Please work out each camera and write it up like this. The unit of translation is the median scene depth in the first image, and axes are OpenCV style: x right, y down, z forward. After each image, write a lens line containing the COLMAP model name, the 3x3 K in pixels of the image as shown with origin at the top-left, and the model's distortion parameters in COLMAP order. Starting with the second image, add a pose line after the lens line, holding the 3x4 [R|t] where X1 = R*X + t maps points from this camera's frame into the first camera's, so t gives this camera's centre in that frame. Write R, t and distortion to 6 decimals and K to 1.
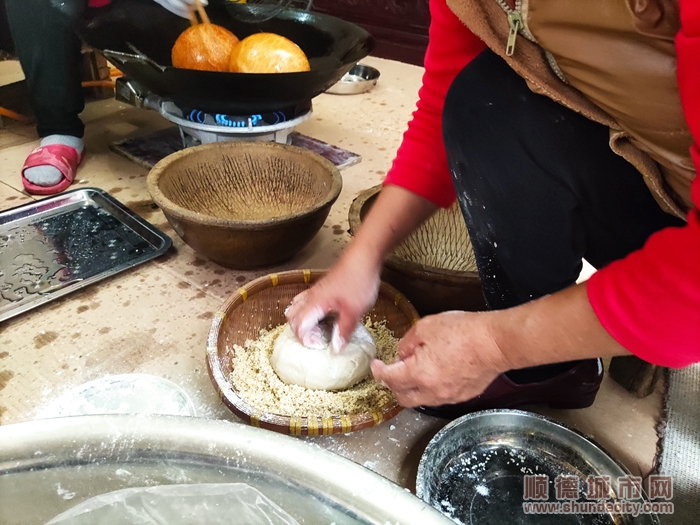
lens RADIAL K [[514.6, 0, 350.0], [0, 514.6, 262.5], [0, 0, 1]] dist [-0.003151, -0.001433]
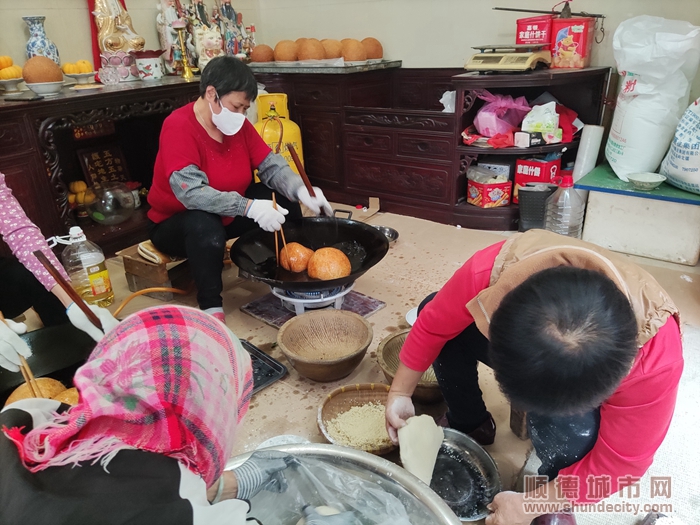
lens RADIAL K [[498.0, 0, 350.4], [0, 498.0, 249.7], [0, 0, 1]] dist [0.043765, -0.000201]
pose [[0.994137, -0.070028, -0.082383, 0.072515], [0.052271, 0.978244, -0.200765, -0.084663], [0.094650, 0.195282, 0.976169, -0.855965]]
